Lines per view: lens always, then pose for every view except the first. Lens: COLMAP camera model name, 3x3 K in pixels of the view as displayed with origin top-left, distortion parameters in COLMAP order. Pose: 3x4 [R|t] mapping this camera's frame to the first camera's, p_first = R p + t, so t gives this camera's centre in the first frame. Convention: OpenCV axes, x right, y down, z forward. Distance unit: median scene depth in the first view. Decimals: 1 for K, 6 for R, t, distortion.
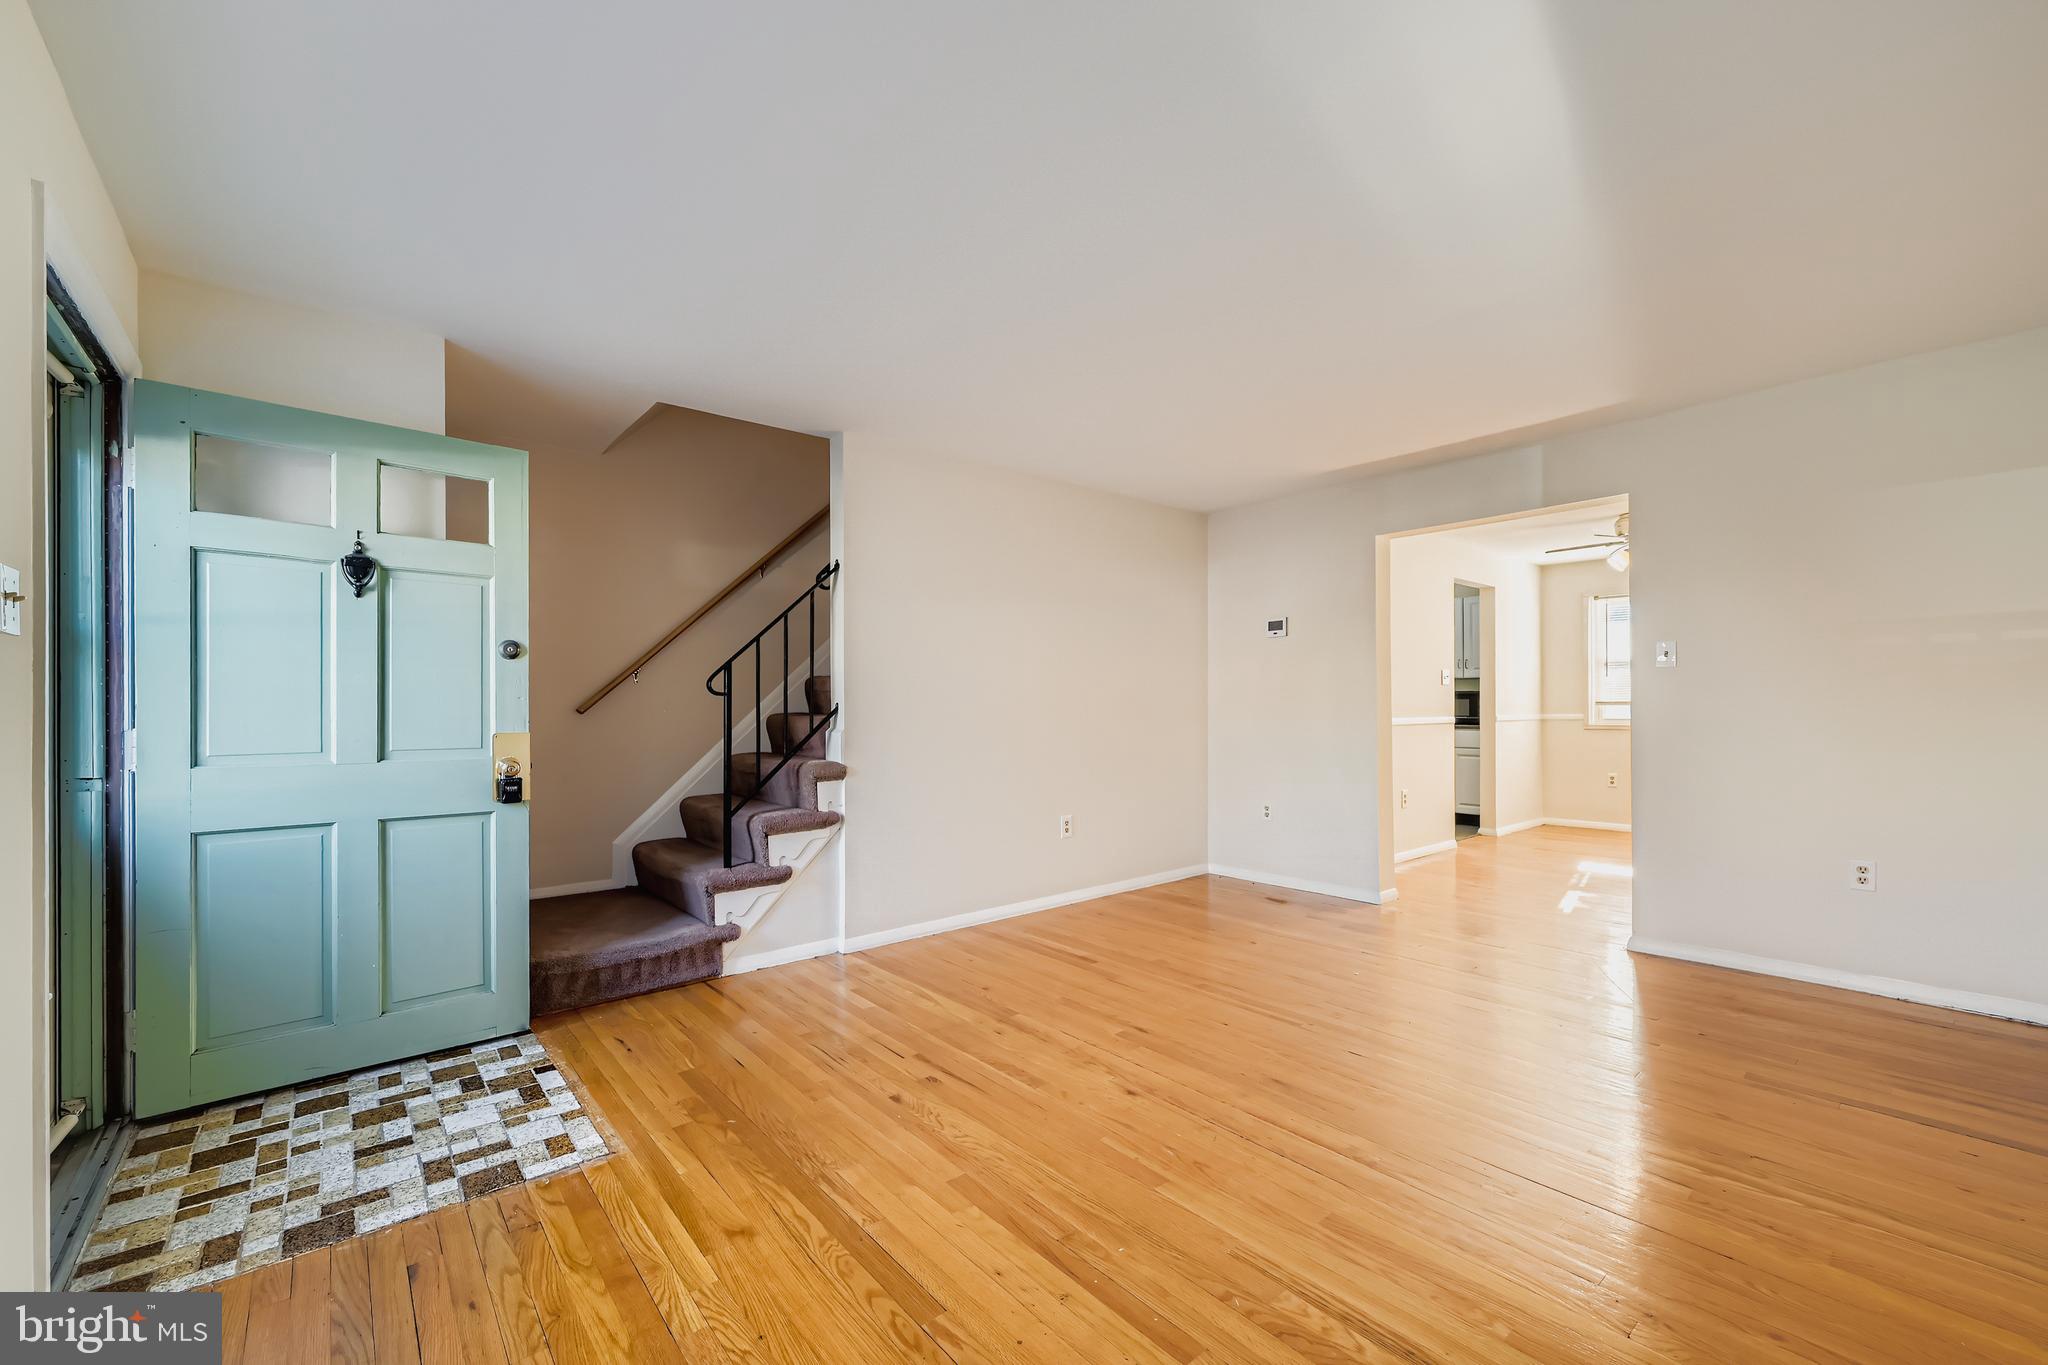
lens RADIAL K [[813.5, 0, 1024.2], [0, 813.5, 687.6], [0, 0, 1]] dist [-0.000468, 0.000009]
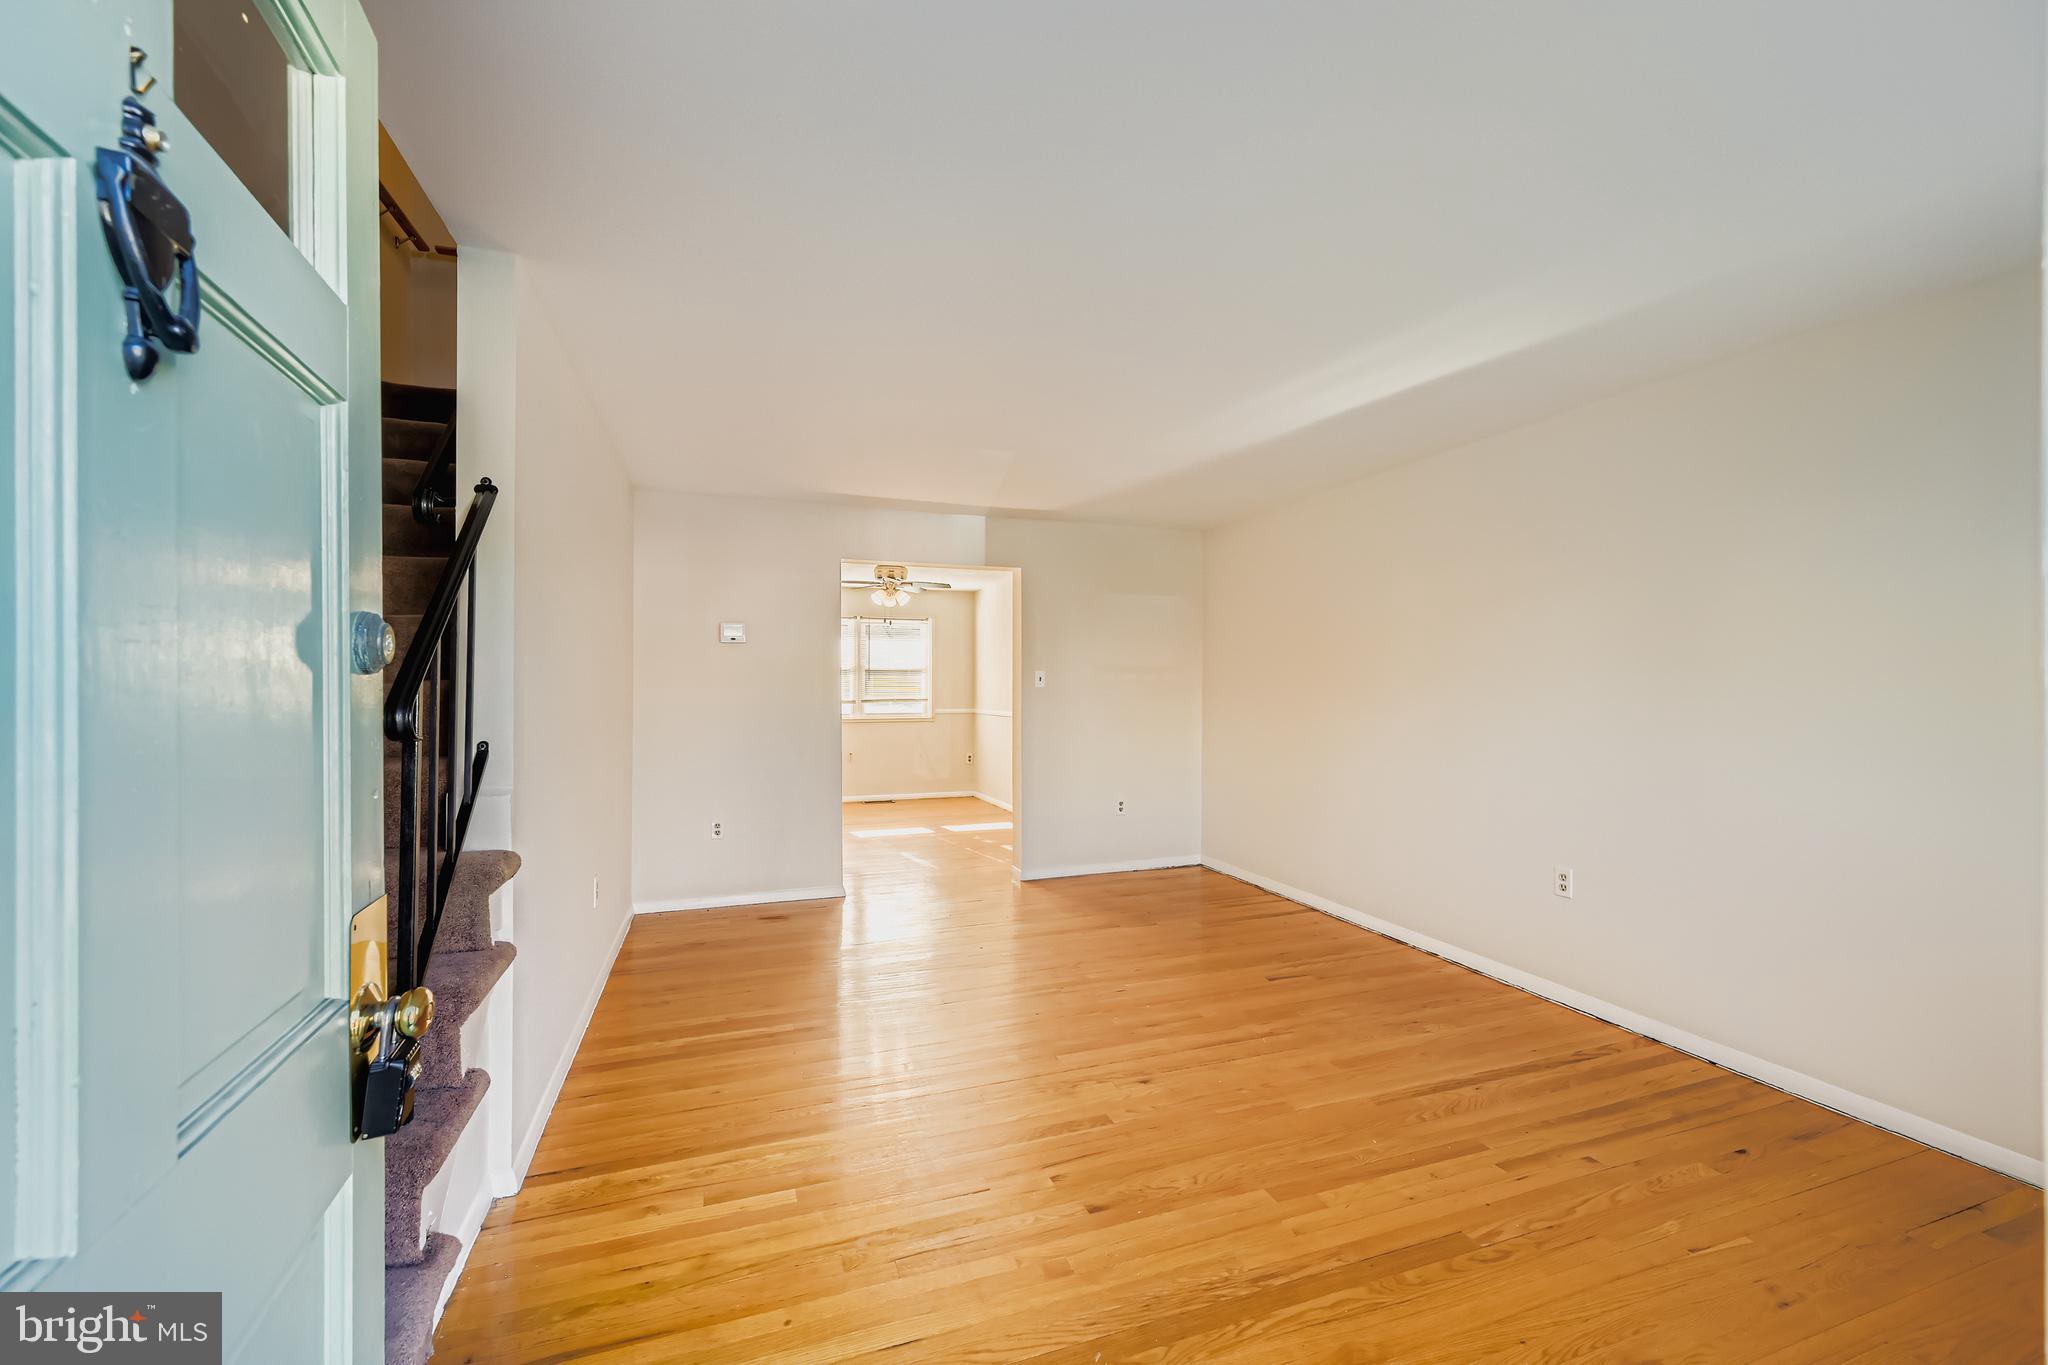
lens RADIAL K [[813.5, 0, 1024.2], [0, 813.5, 687.6], [0, 0, 1]] dist [-0.000468, 0.000009]
pose [[0.357316, 0.015038, 0.933862, -0.720995], [-0.017800, 0.999798, -0.009289, -0.017807], [-0.933814, -0.013304, 0.357512, 0.571474]]
